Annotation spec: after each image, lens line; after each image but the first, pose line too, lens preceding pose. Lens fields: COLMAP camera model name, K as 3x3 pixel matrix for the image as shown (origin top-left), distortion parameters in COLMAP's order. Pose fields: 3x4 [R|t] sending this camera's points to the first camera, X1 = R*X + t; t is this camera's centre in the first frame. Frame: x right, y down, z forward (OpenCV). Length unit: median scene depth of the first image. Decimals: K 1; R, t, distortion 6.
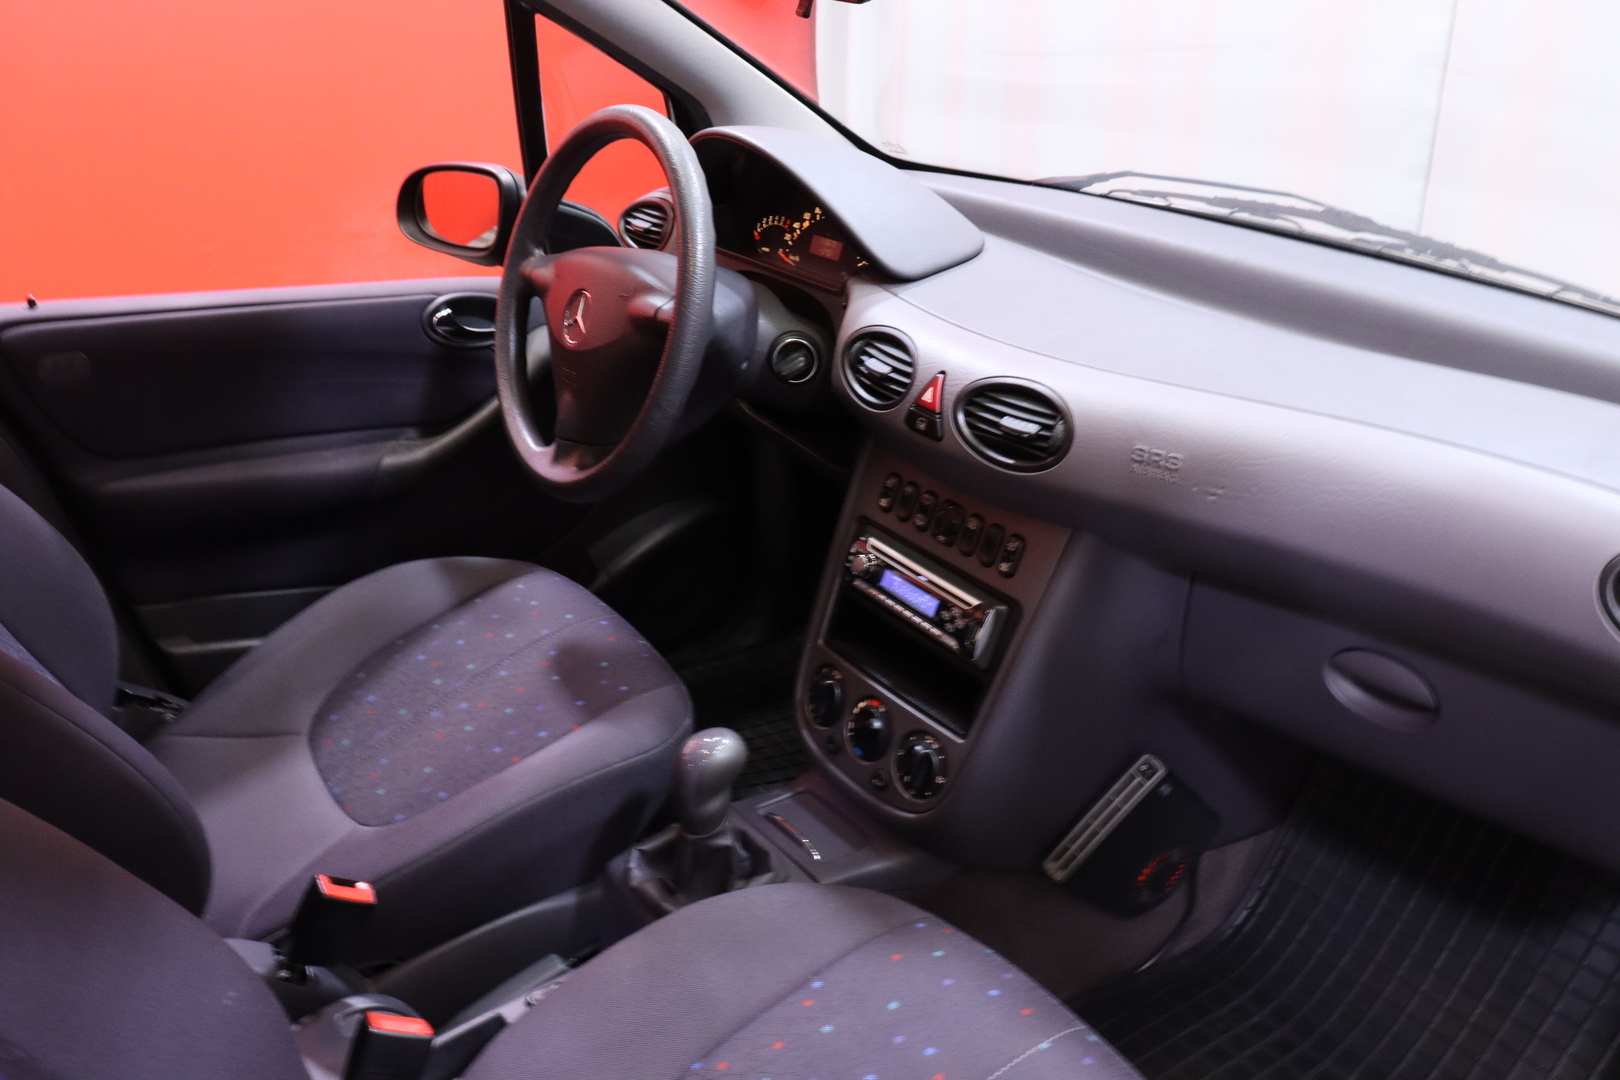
lens RADIAL K [[1350.7, 0, 808.6], [0, 1350.7, 542.0], [0, 0, 1]] dist [-0.009107, -0.006371]
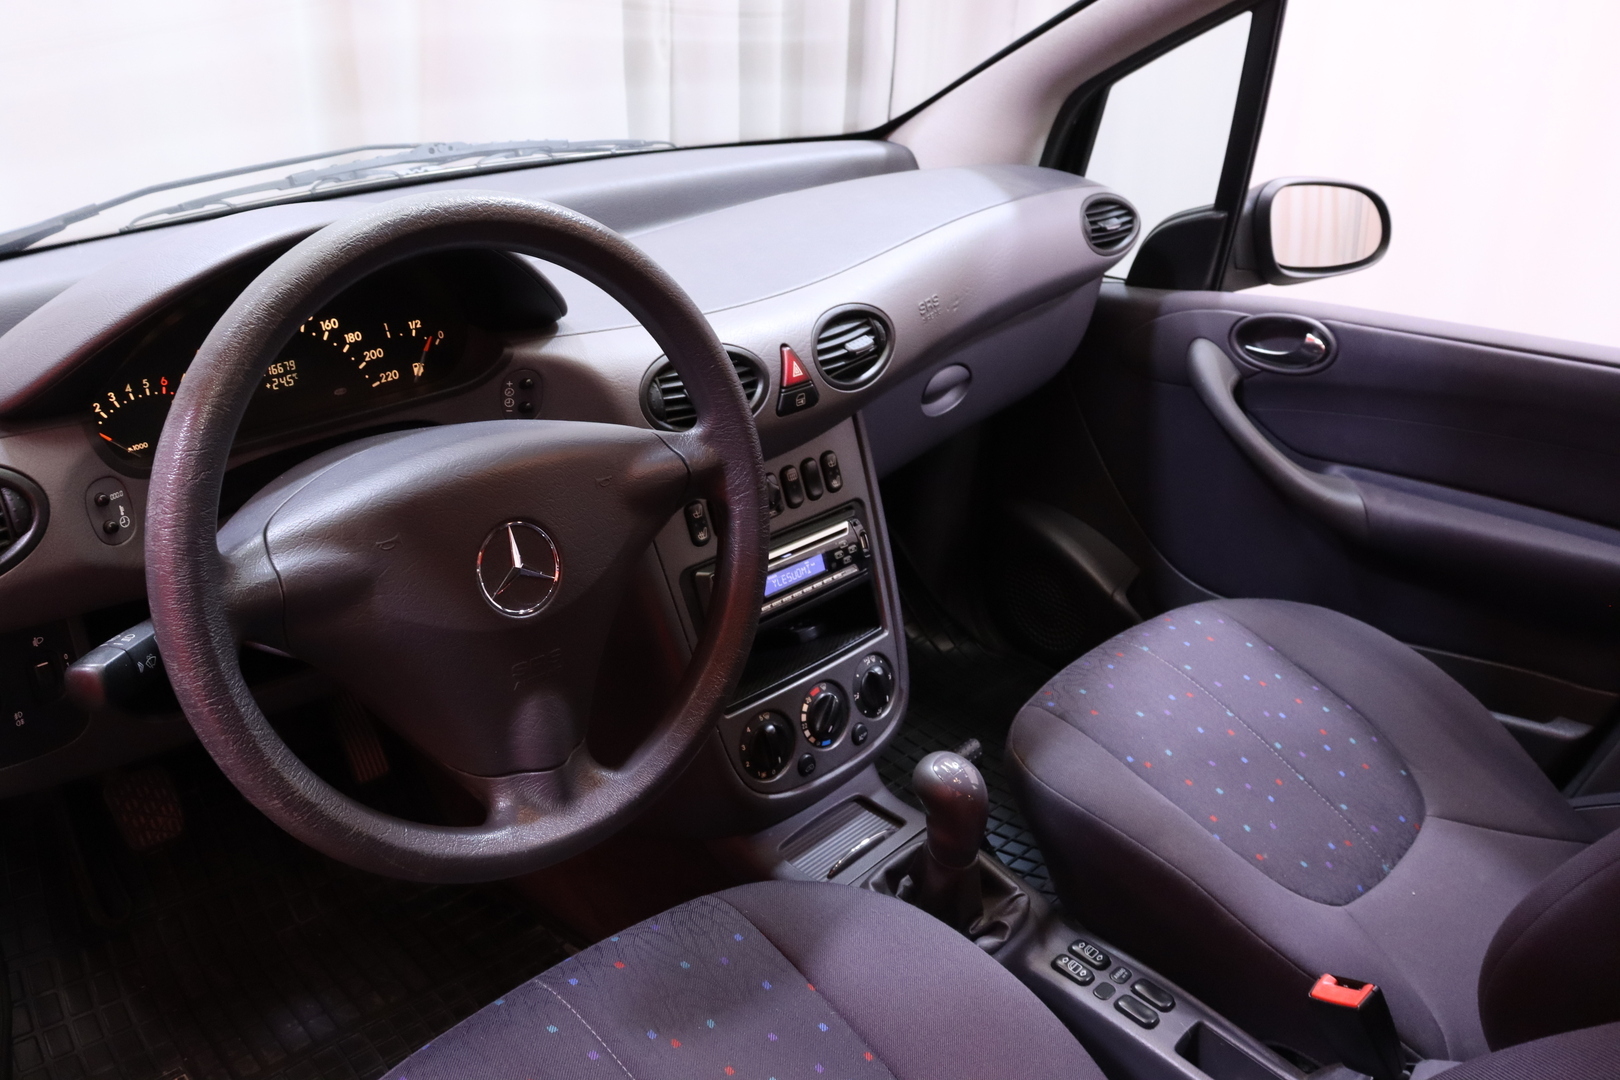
lens RADIAL K [[1350.7, 0, 808.7], [0, 1350.7, 537.8], [0, 0, 1]] dist [-0.009107, -0.006371]
pose [[-0.164417, -0.462636, 0.871169, -0.777065], [0.391988, 0.779810, 0.488100, -0.462246], [-0.905159, 0.421739, 0.053134, 0.939979]]
